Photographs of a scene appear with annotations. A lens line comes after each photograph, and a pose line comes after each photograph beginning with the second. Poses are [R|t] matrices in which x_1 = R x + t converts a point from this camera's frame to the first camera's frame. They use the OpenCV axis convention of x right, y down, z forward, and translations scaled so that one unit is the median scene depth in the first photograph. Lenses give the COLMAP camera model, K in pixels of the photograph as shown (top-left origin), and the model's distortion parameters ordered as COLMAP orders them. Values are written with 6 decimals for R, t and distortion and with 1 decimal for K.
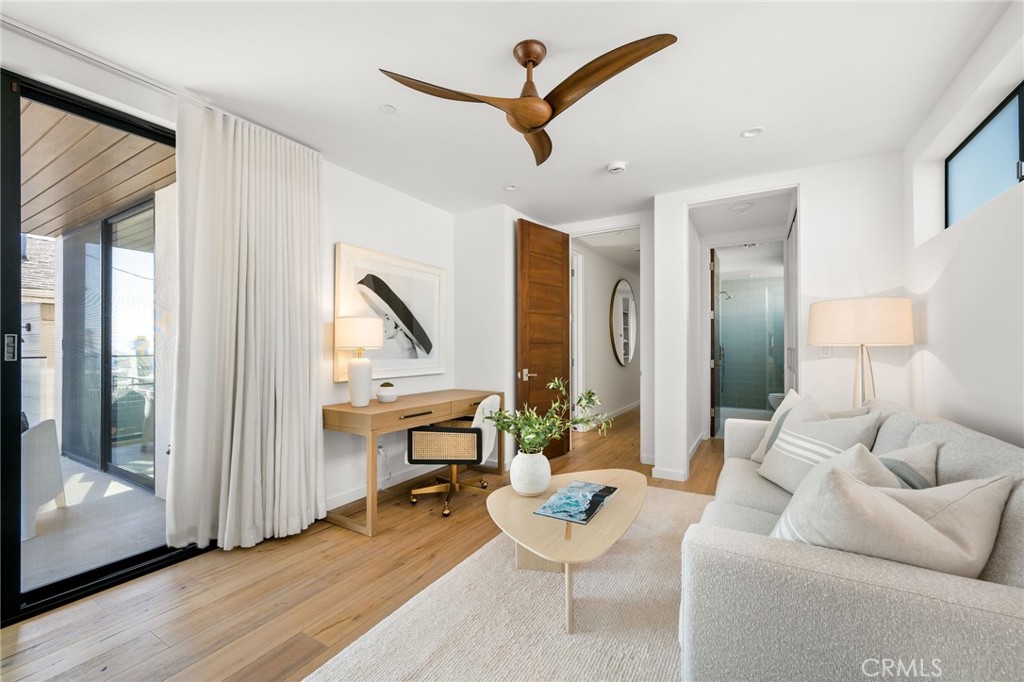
lens RADIAL K [[406.6, 0, 512.0], [0, 406.6, 341.0], [0, 0, 1]] dist [0.000722, 0.000125]
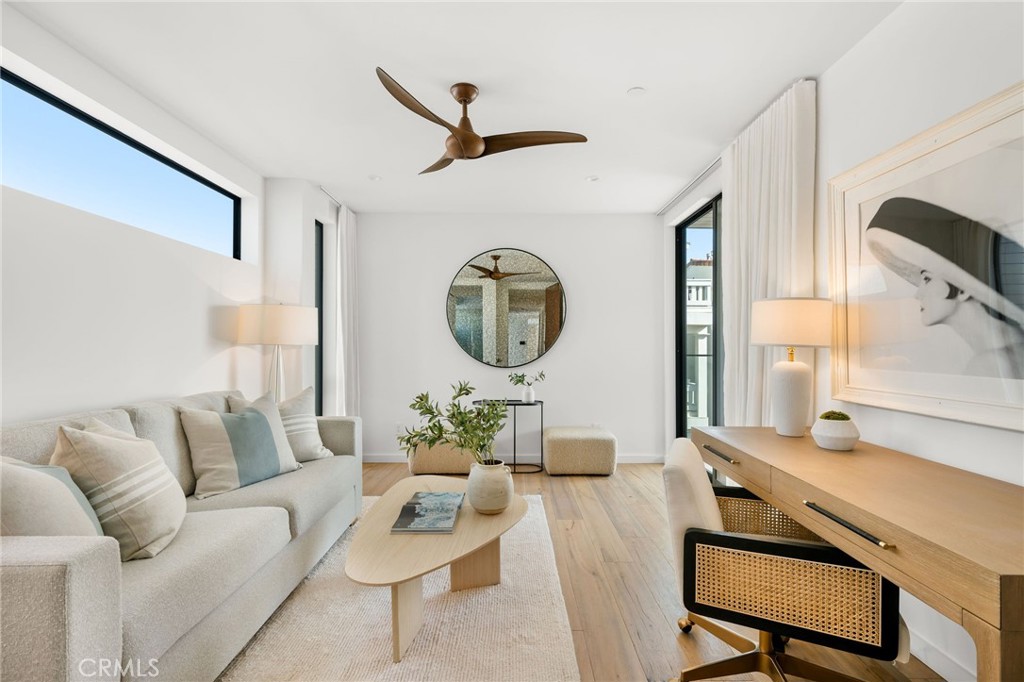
lens RADIAL K [[465.0, 0, 522.9], [0, 465.0, 341.2], [0, 0, 1]] dist [-0.000701, -0.000194]
pose [[-0.851752, -0.003383, -0.523933, 0.346592], [0.006253, 0.999842, -0.016620, 0.018453], [0.523907, -0.017432, -0.851597, 1.284272]]
